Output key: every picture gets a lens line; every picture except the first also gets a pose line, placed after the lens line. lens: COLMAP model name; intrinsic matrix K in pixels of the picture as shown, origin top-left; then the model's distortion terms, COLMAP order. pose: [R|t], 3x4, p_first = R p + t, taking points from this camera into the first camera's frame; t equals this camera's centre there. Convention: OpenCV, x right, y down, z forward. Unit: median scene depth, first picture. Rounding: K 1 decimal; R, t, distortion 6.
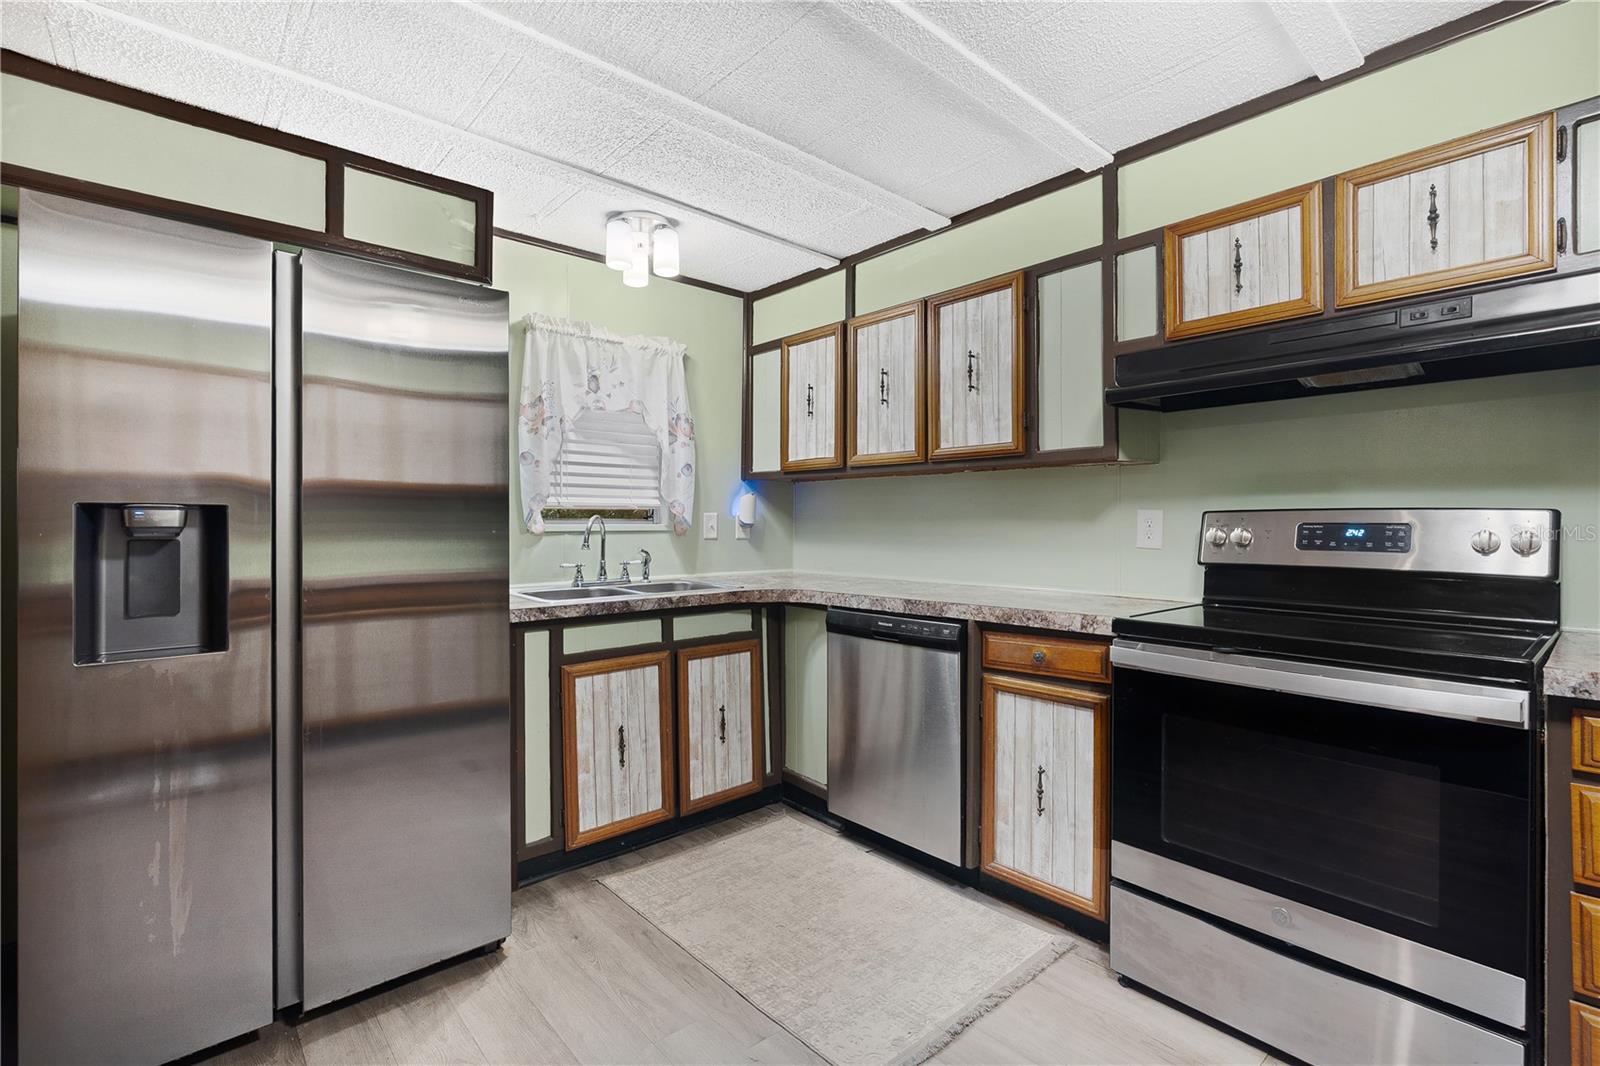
lens RADIAL K [[730.3, 0, 803.7], [0, 730.3, 521.0], [0, 0, 1]] dist [-0.001021, 0.000251]
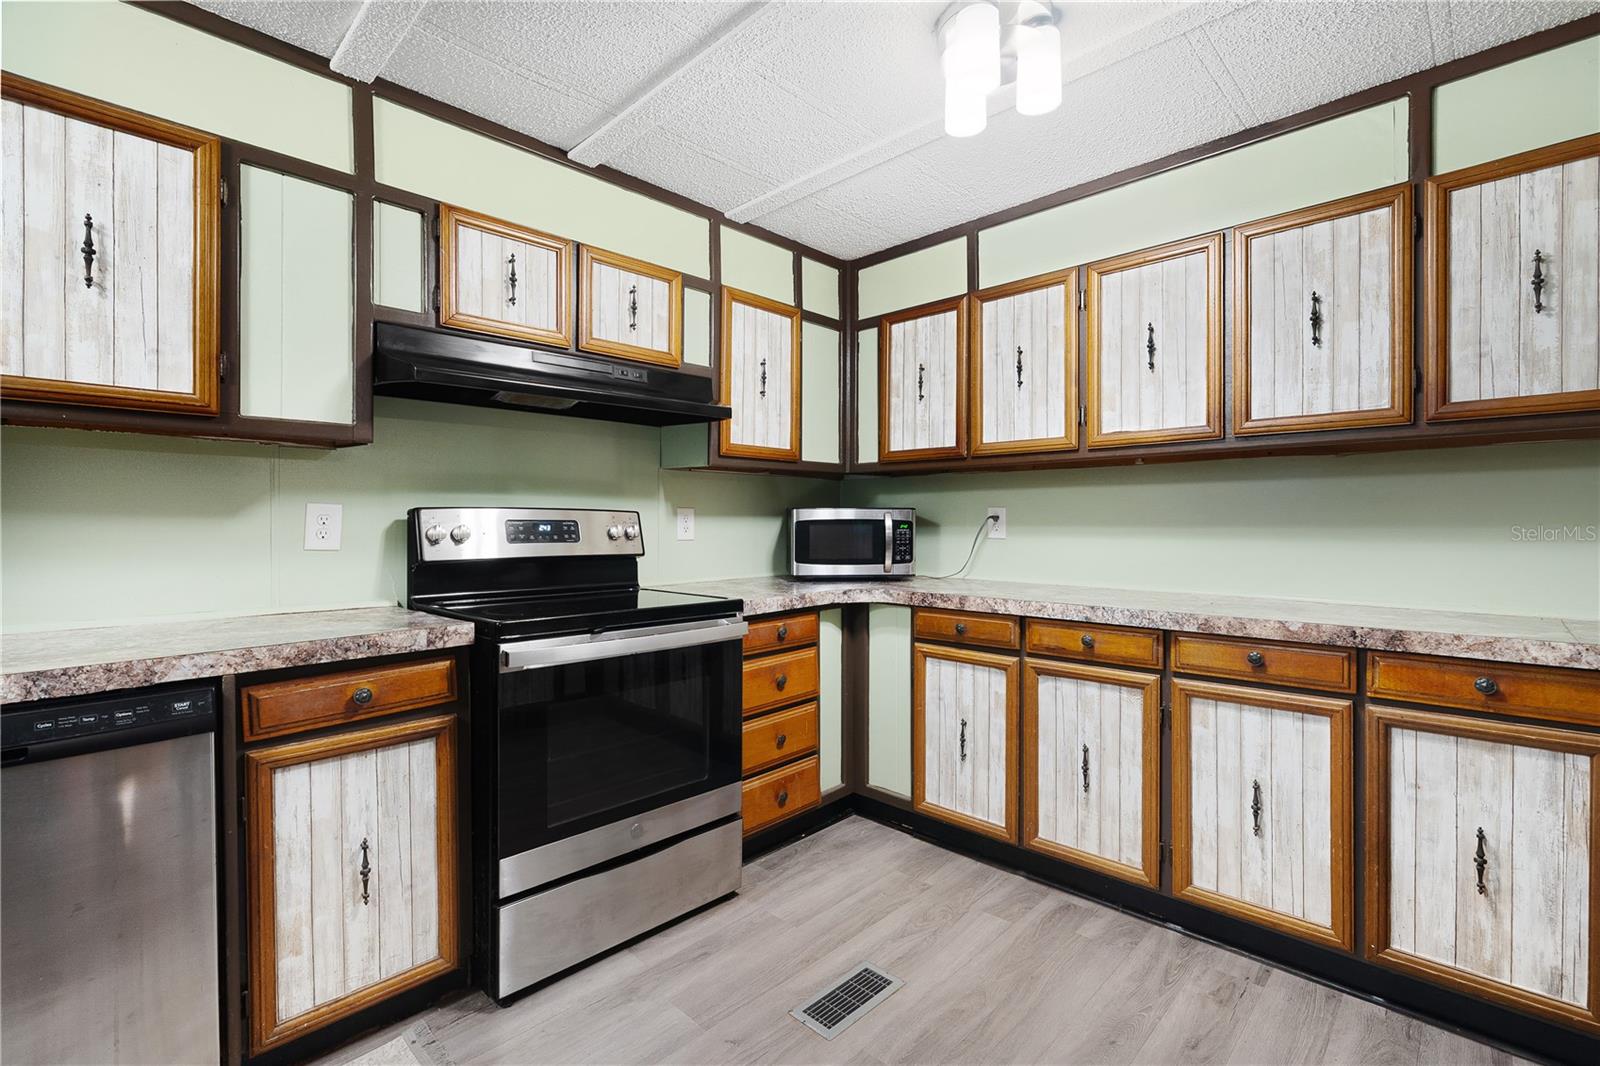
lens RADIAL K [[704.4, 0, 825.7], [0, 704.4, 525.3], [0, 0, 1]] dist [-0.001934, 0.000160]
pose [[-0.070812, -0.006769, 0.997467, -0.402989], [-0.002937, 0.999974, 0.006578, 0.002167], [-0.997485, -0.002464, -0.070830, 0.527061]]
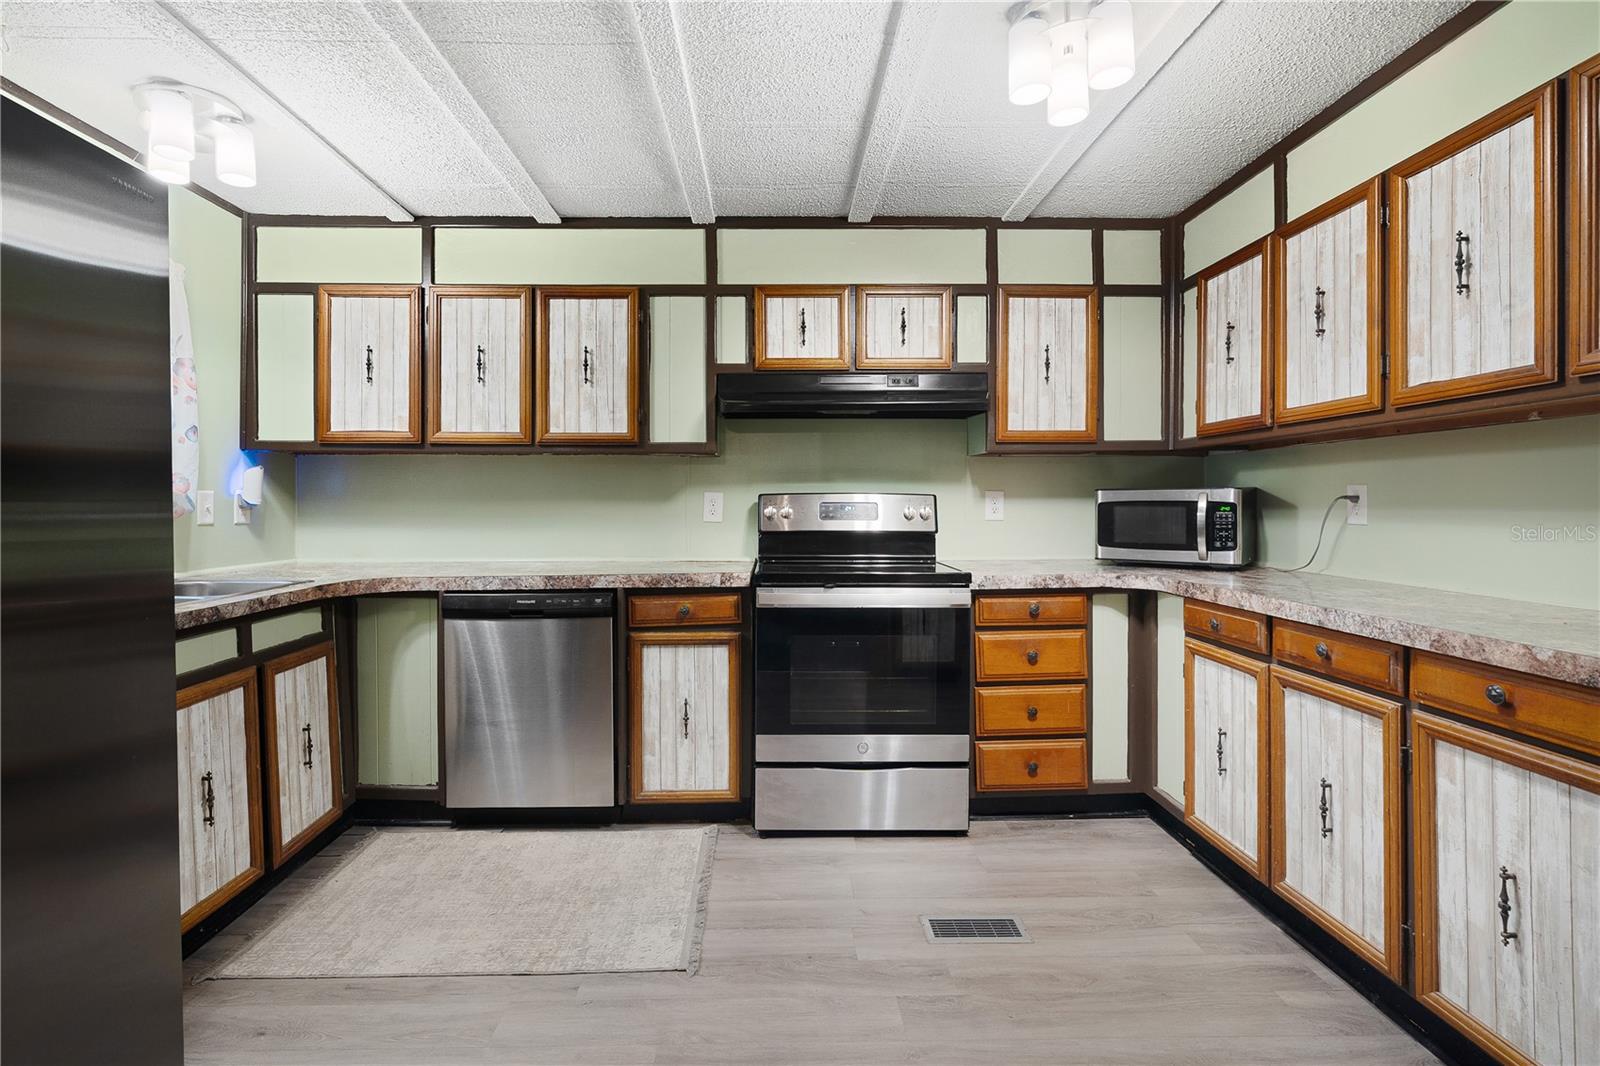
lens RADIAL K [[732.7, 0, 799.8], [0, 732.7, 505.9], [0, 0, 1]] dist [-0.000751, 0.000561]
pose [[0.645856, -0.005246, 0.763441, -0.458586], [0.000333, 0.999978, 0.006590, -0.000110], [-0.763459, -0.004002, 0.645844, 0.046021]]
